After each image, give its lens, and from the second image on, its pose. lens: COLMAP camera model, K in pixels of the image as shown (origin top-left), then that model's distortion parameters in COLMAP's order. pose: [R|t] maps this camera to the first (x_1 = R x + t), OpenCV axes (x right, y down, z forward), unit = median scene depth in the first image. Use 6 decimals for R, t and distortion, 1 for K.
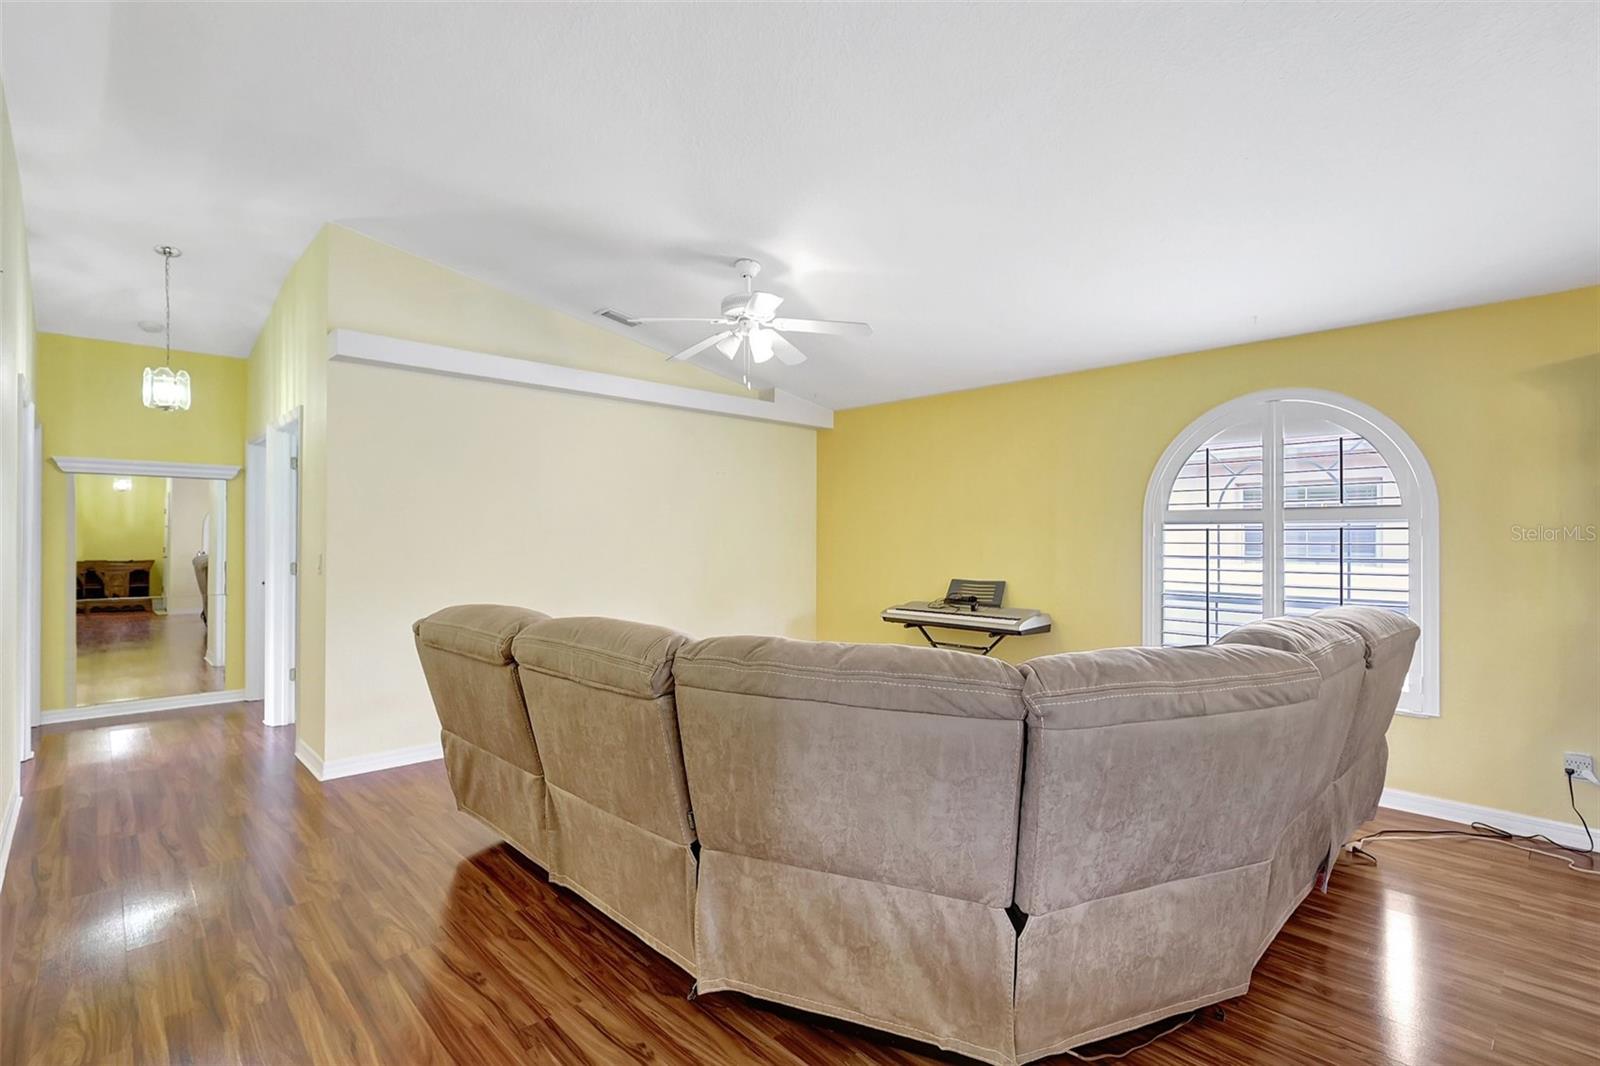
lens RADIAL K [[747.5, 0, 792.8], [0, 747.5, 536.7], [0, 0, 1]] dist [0.000999, -0.001446]
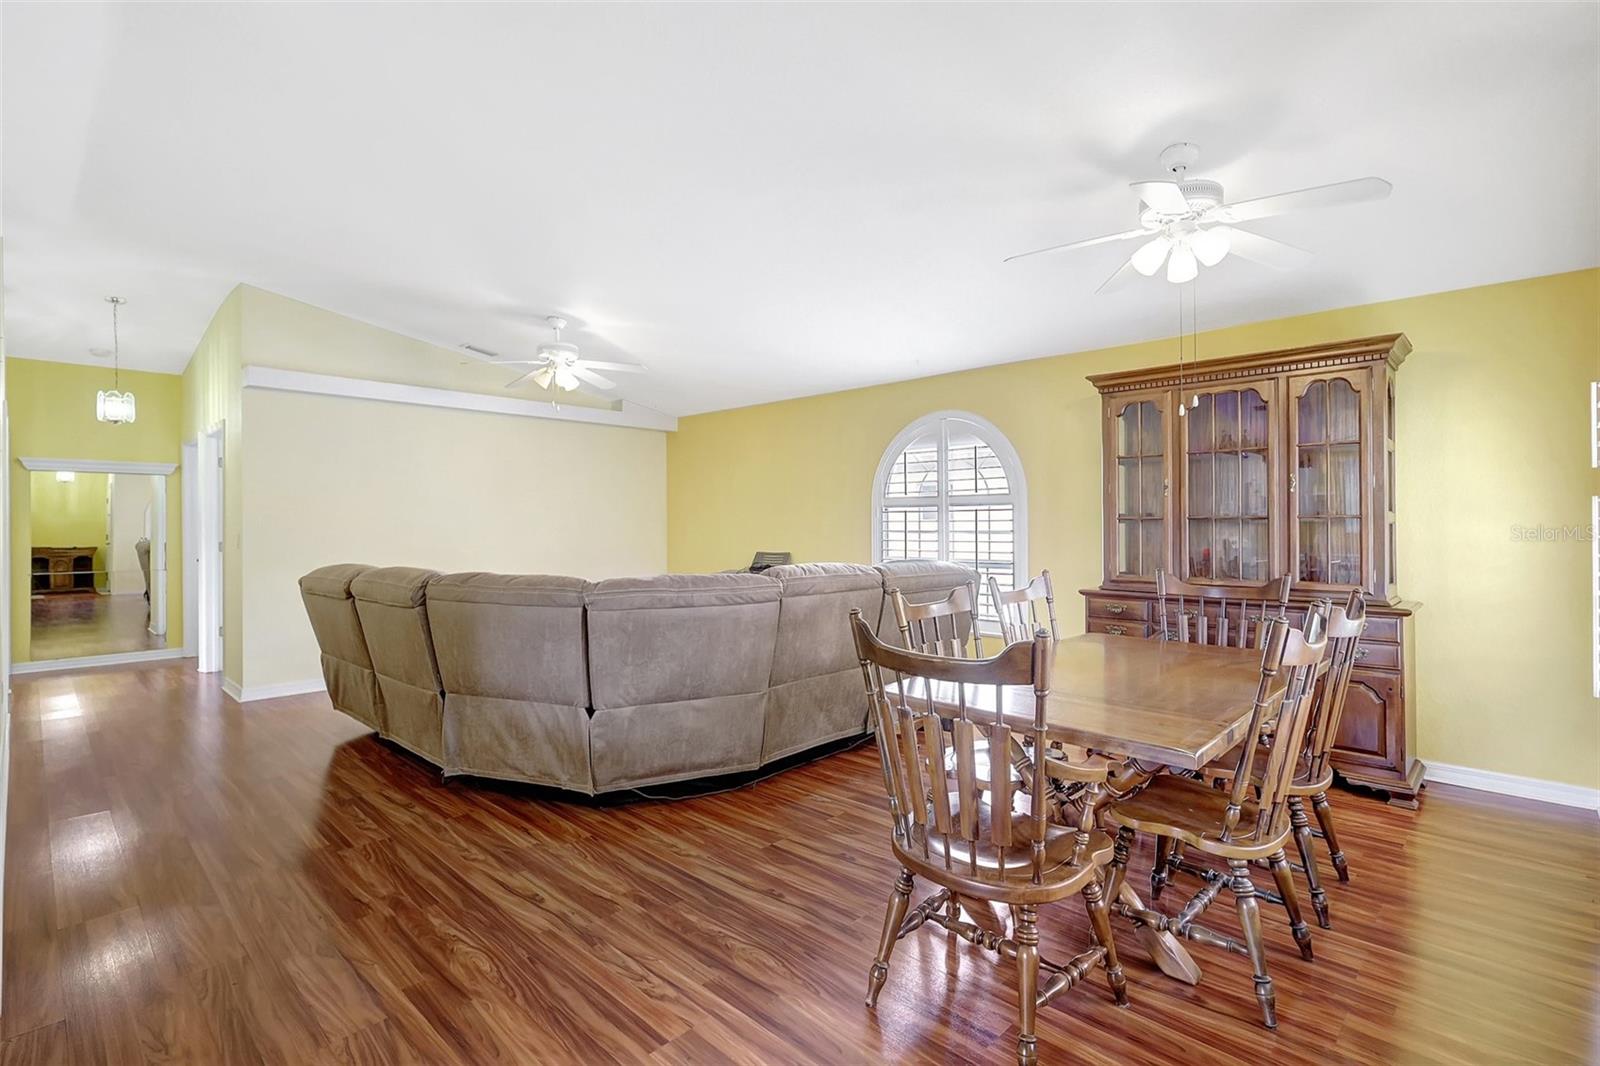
lens RADIAL K [[747.5, 0, 798.2], [0, 747.5, 526.7], [0, 0, 1]] dist [0.000999, -0.001446]
pose [[0.998690, -0.006395, 0.050759, 0.302291], [0.006105, 0.999964, 0.005855, 0.010076], [-0.050795, -0.005538, 0.998694, -0.387219]]
